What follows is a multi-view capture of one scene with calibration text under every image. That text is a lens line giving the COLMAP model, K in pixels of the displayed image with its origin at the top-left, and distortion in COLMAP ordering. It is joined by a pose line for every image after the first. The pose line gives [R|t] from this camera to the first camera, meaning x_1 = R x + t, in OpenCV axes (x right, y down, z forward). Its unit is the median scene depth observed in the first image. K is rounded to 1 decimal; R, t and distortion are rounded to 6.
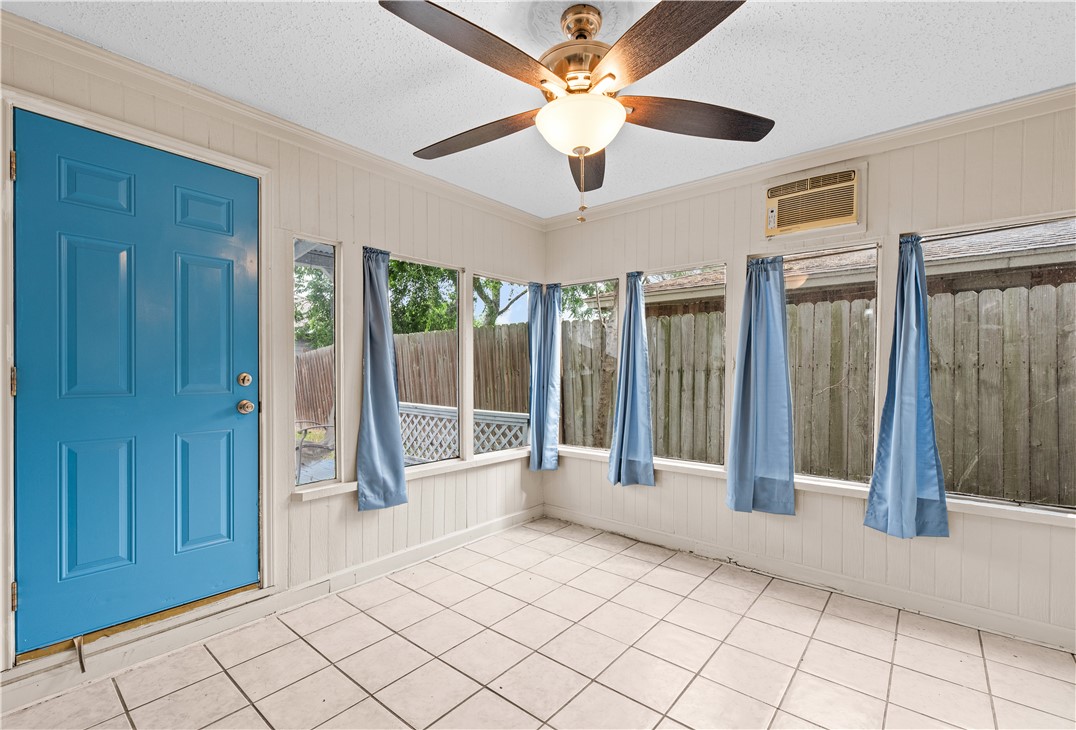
lens RADIAL K [[469.9, 0, 541.9], [0, 469.9, 371.0], [0, 0, 1]] dist [0.000997, 0.000104]
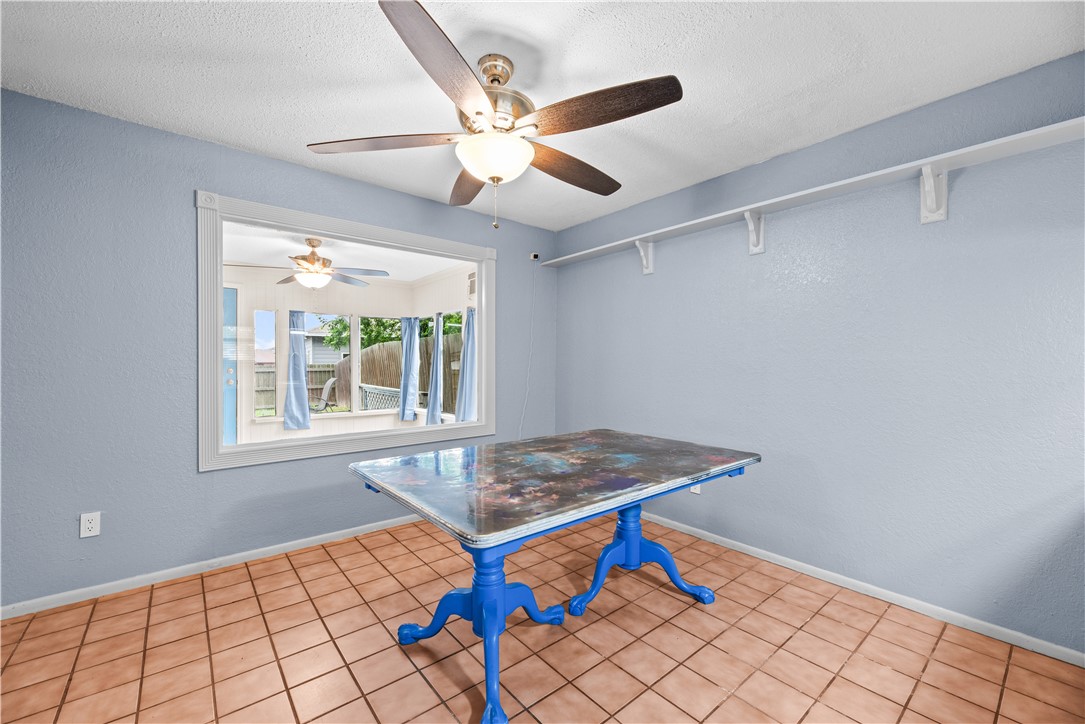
lens RADIAL K [[438.5, 0, 542.5], [0, 438.5, 362.0], [0, 0, 1]] dist [-0.002045, -0.000136]
pose [[0.981197, -0.007468, -0.192864, 0.916689], [0.006675, 0.999966, -0.004760, -0.005866], [0.192893, 0.003383, 0.981214, -0.608019]]
